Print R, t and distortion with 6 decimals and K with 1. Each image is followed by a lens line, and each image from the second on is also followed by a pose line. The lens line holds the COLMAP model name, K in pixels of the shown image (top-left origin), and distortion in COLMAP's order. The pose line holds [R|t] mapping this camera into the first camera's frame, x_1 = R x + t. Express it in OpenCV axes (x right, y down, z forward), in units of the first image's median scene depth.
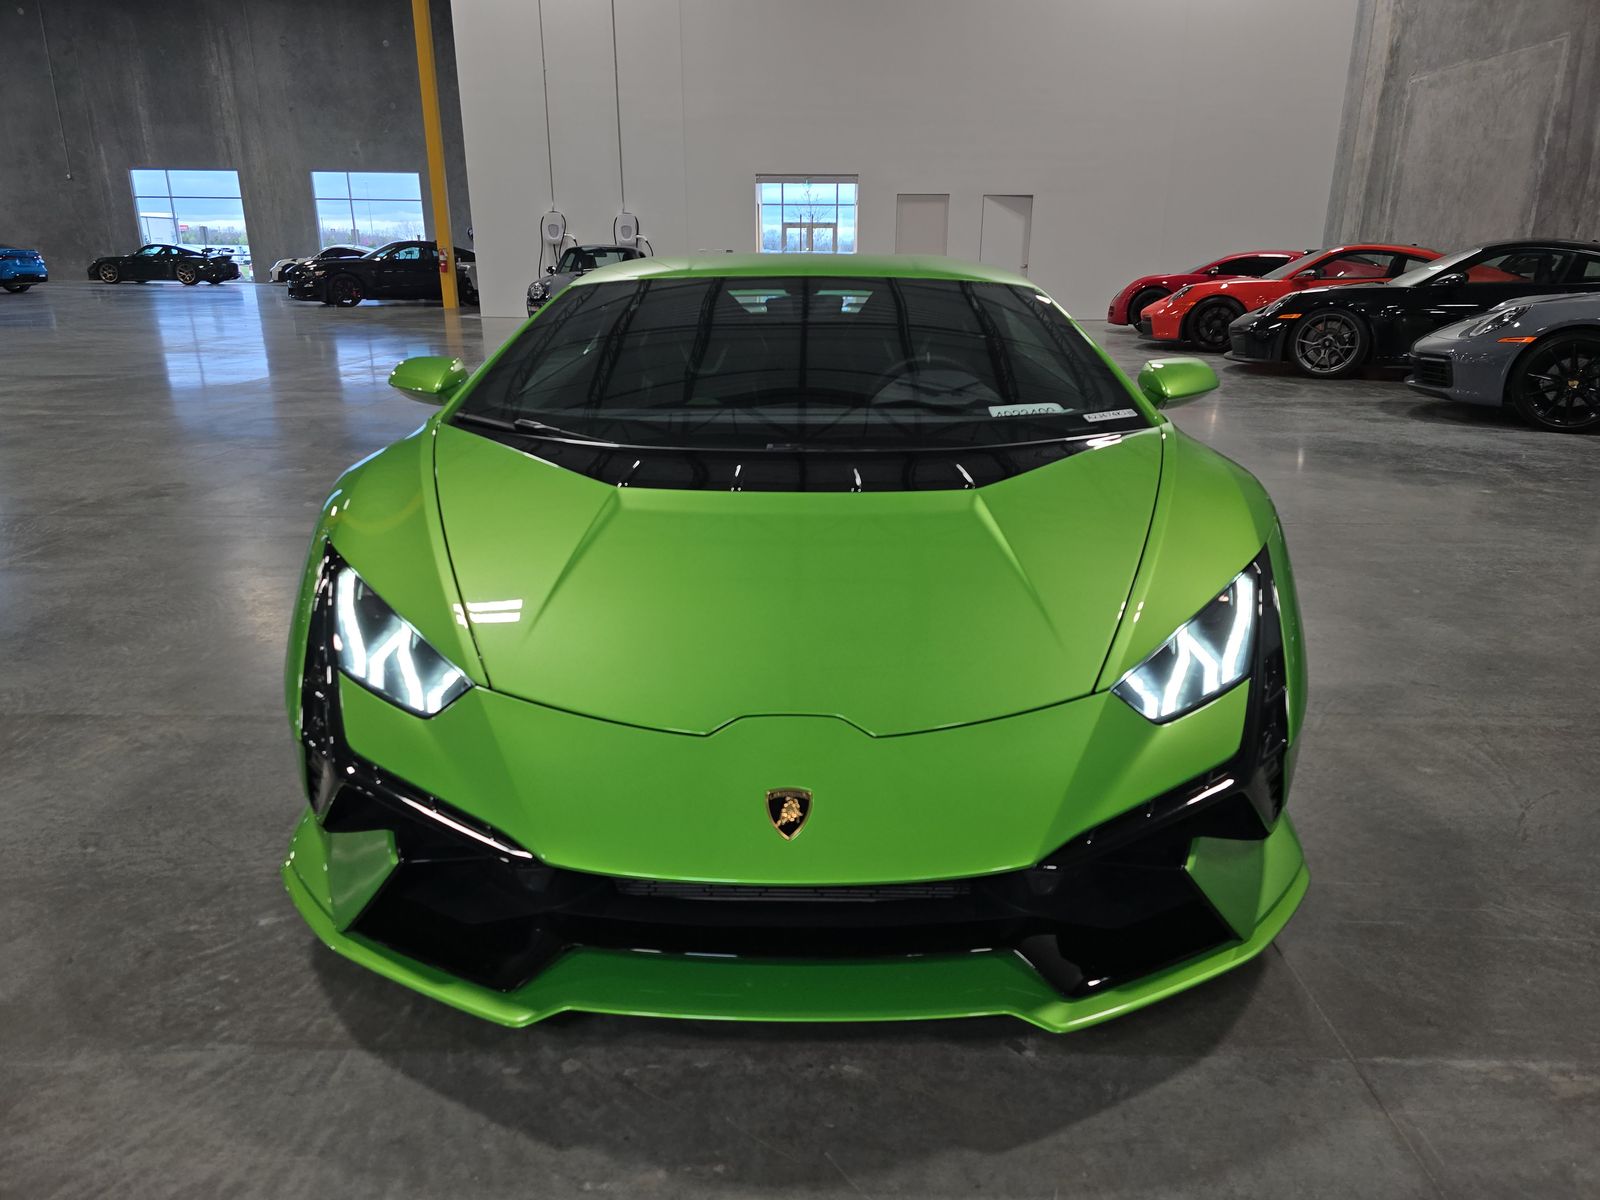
lens RADIAL K [[1083.5, 0, 804.6], [0, 1083.5, 609.2], [0, 0, 1]] dist [0.048280, -0.043060]
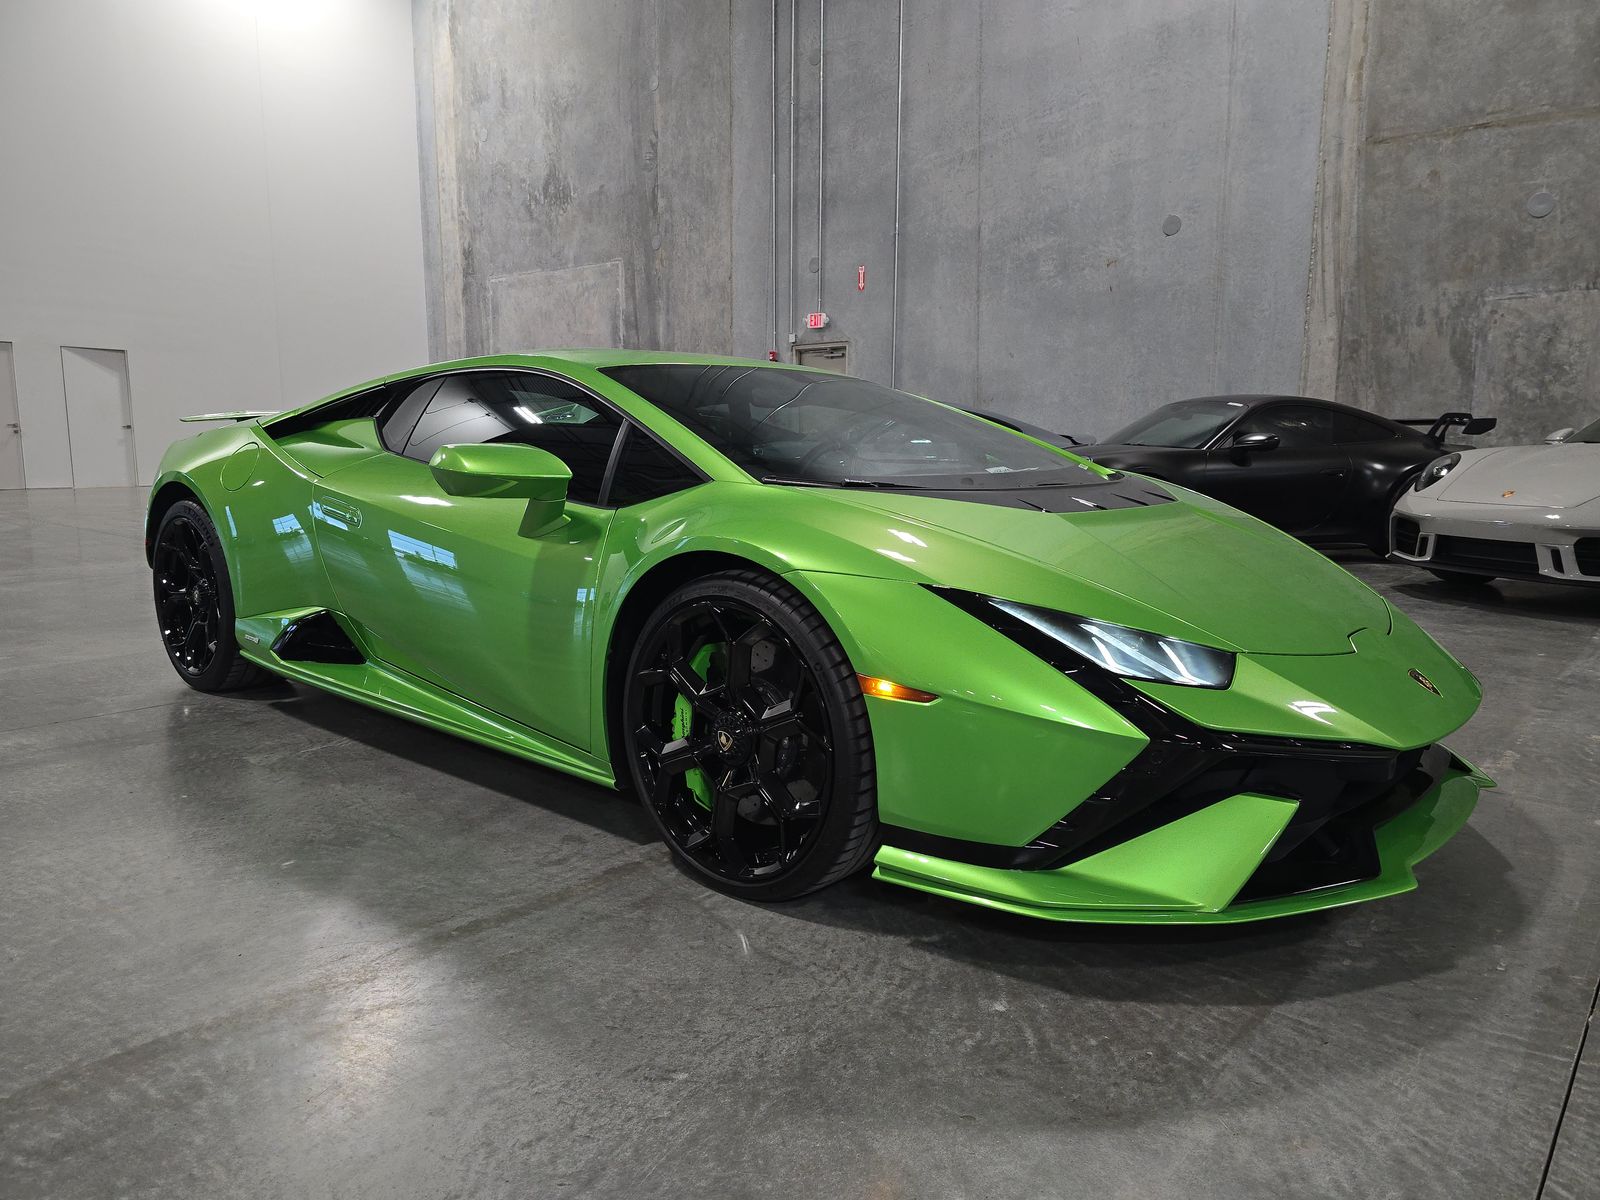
lens RADIAL K [[1083.5, 0, 804.6], [0, 1083.5, 609.2], [0, 0, 1]] dist [0.048280, -0.043060]
pose [[0.643750, -0.114788, 0.756578, -0.179652], [0.229402, 0.972163, -0.047694, -0.004032], [-0.730042, 0.204263, 0.652162, 0.067611]]
